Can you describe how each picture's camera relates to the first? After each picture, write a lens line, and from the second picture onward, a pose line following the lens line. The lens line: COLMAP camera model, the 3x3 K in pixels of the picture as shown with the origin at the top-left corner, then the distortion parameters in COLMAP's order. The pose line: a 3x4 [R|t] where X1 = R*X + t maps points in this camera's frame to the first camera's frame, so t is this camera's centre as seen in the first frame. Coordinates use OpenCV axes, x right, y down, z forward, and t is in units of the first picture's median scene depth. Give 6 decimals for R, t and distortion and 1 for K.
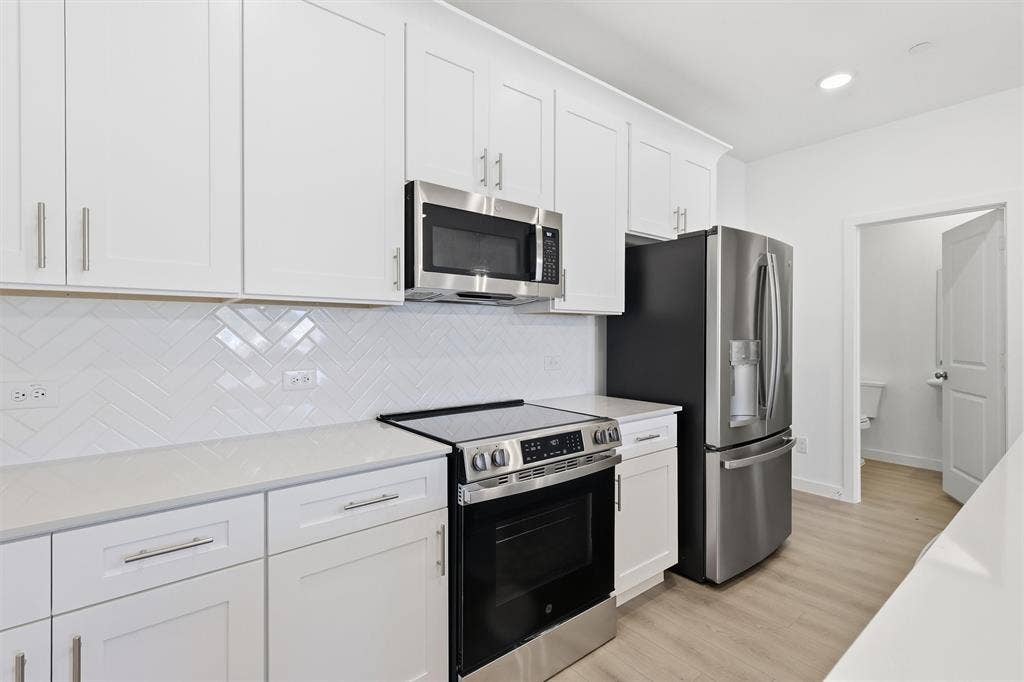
lens RADIAL K [[458.6, 0, 507.0], [0, 458.6, 335.9], [0, 0, 1]] dist [0.002384, 0.000304]
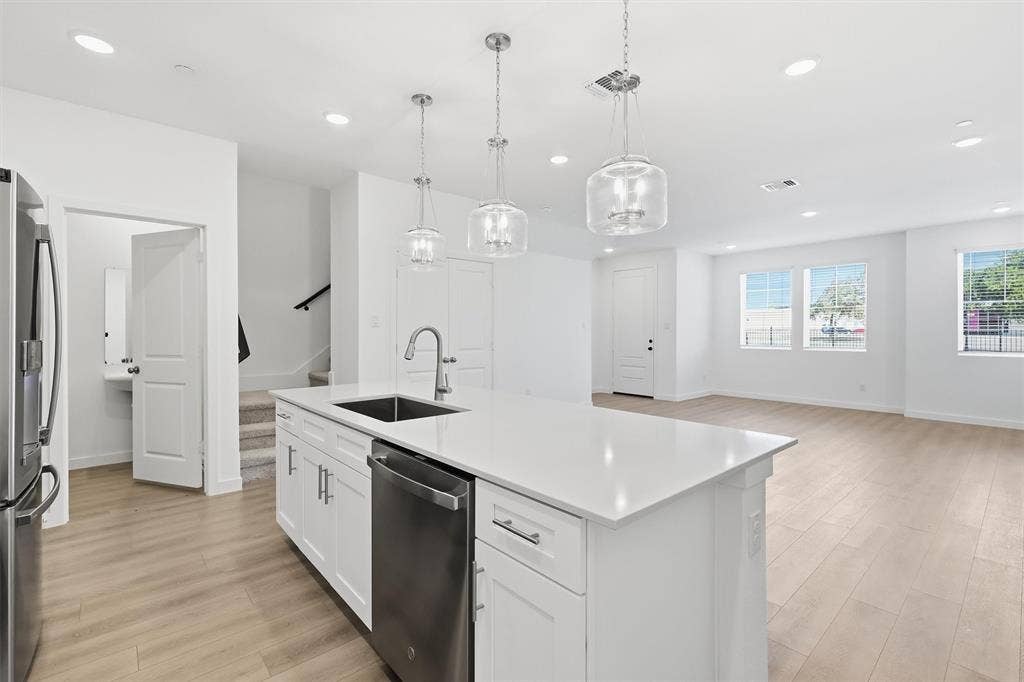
lens RADIAL K [[458.6, 0, 507.0], [0, 458.6, 335.9], [0, 0, 1]] dist [0.002384, 0.000304]
pose [[-0.052960, -0.007556, 0.998568, -0.297420], [0.000835, 0.999971, 0.007611, -0.000107], [-0.998596, 0.001237, -0.052953, 0.375150]]
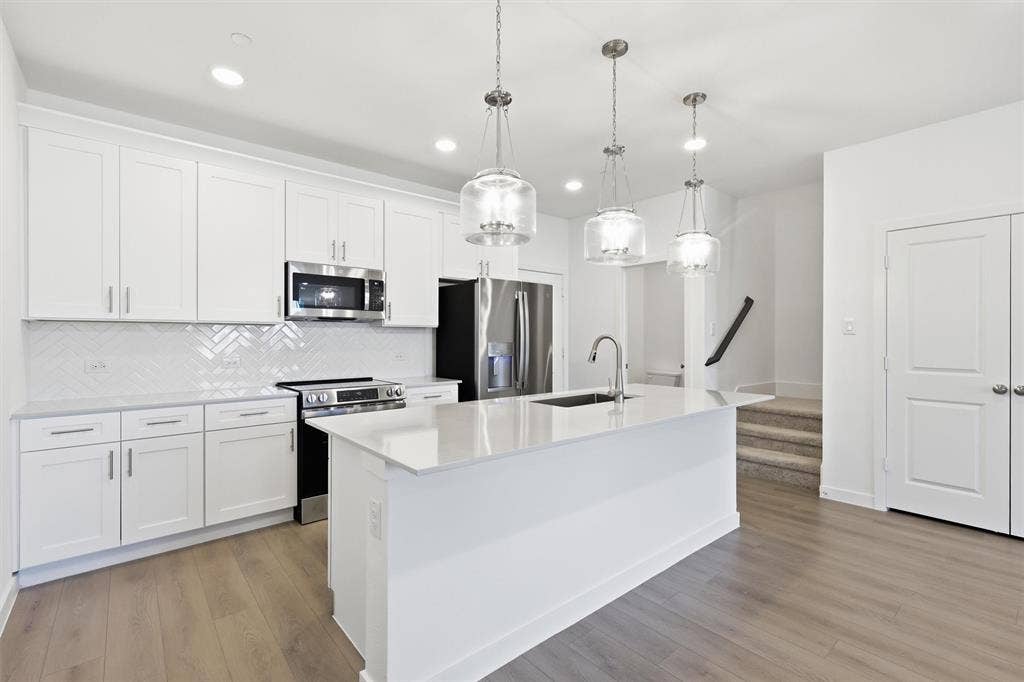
lens RADIAL K [[457.6, 0, 512.0], [0, 457.6, 341.0], [0, 0, 1]] dist [0.002517, 0.000074]
pose [[0.999638, 0.000331, 0.026907, 0.624228], [-0.000417, 0.999995, 0.003200, -0.001849], [-0.026906, -0.003210, 0.999633, -0.880660]]
